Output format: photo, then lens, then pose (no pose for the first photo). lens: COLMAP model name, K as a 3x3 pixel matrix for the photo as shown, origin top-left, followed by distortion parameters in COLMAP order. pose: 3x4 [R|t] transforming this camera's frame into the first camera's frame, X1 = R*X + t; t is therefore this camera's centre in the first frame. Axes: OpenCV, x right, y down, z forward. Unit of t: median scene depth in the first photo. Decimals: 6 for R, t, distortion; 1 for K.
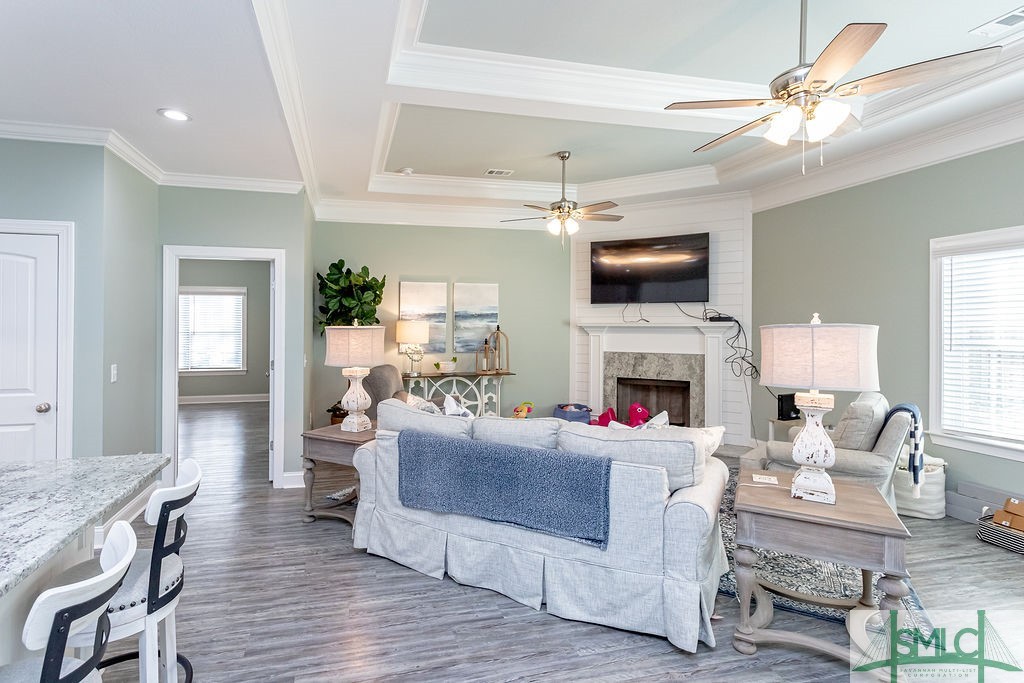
lens RADIAL K [[490.0, 0, 477.6], [0, 490.0, 328.7], [0, 0, 1]] dist [0.002884, 0.000735]
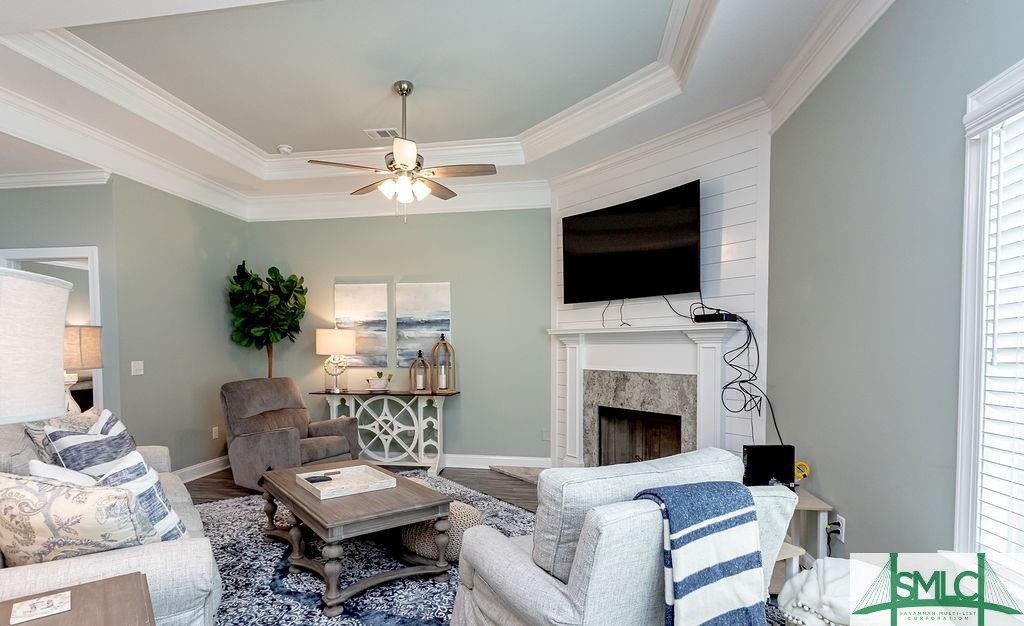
lens RADIAL K [[502.2, 0, 482.9], [0, 502.2, 362.9], [0, 0, 1]] dist [-0.002269, -0.000883]
pose [[0.922577, 0.013517, -0.385576, 0.437727], [-0.006207, 0.999777, 0.020198, 0.024137], [0.385763, -0.016241, 0.922455, 0.277107]]
